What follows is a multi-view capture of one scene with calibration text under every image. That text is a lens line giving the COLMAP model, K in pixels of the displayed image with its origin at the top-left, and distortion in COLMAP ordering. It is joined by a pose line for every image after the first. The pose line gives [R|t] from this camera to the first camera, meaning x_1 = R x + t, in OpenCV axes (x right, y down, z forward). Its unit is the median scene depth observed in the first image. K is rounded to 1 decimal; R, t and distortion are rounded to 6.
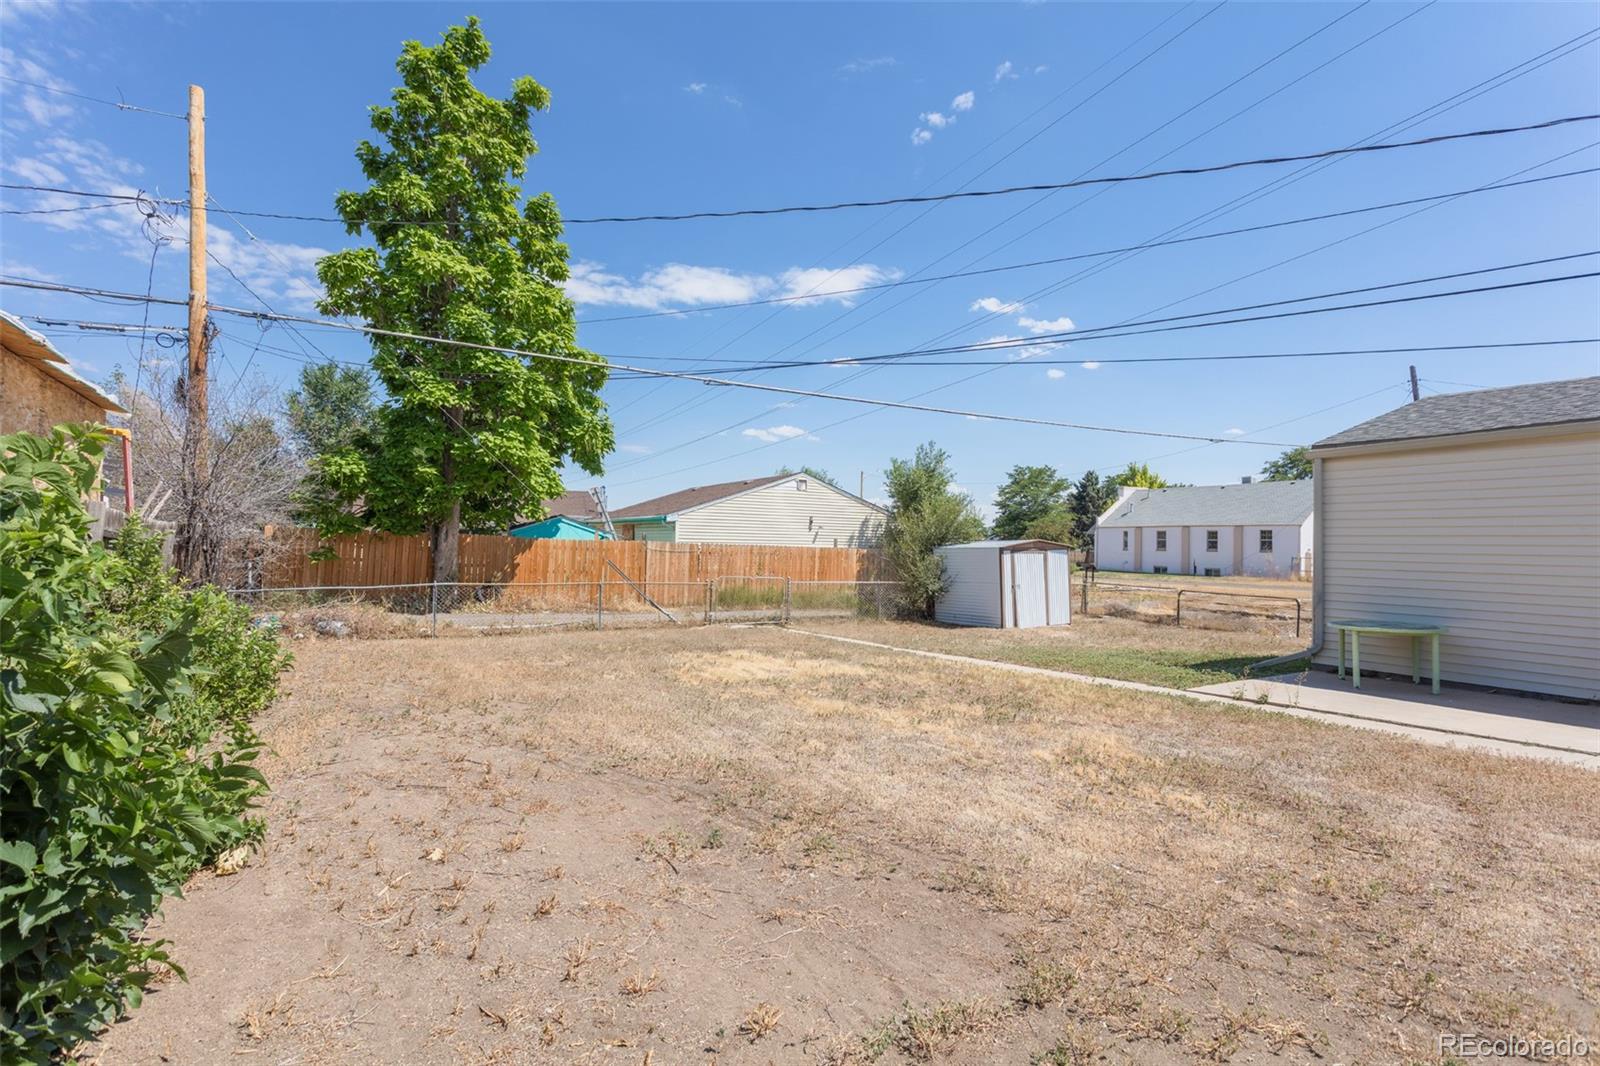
lens RADIAL K [[784.9, 0, 803.6], [0, 784.9, 543.1], [0, 0, 1]] dist [0.013728, -0.000256]
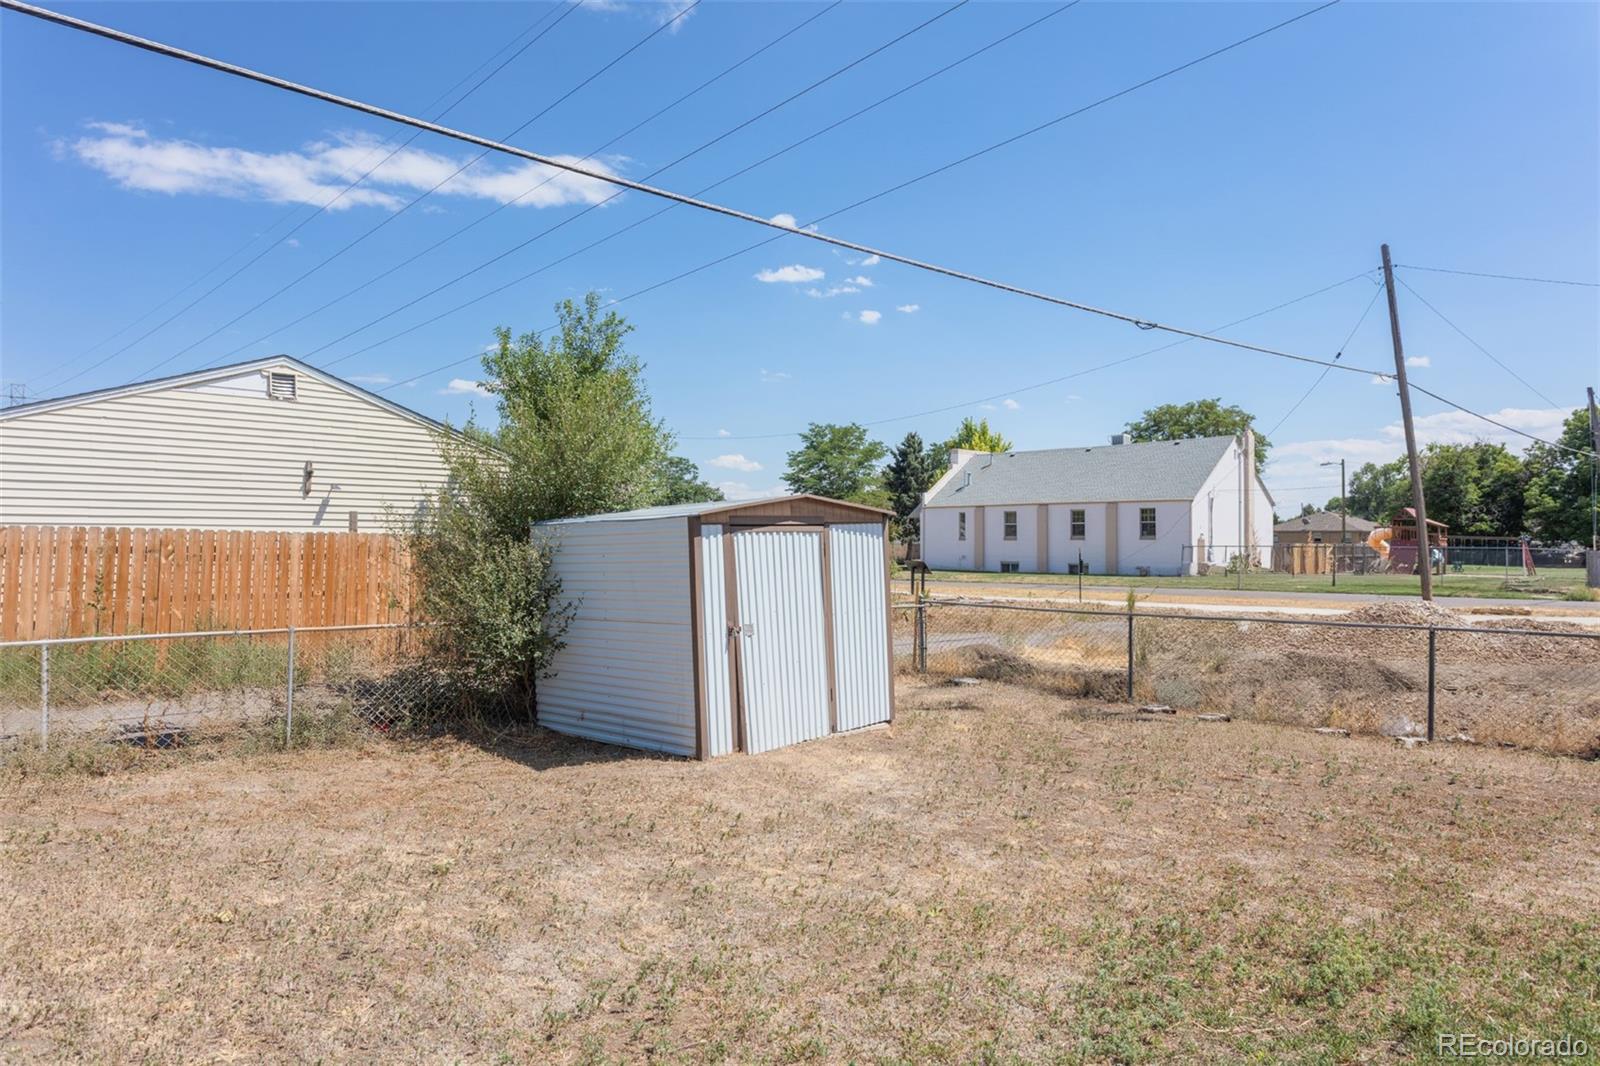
lens RADIAL K [[784.9, 0, 803.6], [0, 784.9, 543.1], [0, 0, 1]] dist [0.013728, -0.000256]
pose [[0.975284, -0.015083, 0.220438, 0.119929], [0.015263, 0.999883, 0.000886, 0.009321], [-0.220426, 0.002501, 0.975401, 0.356973]]
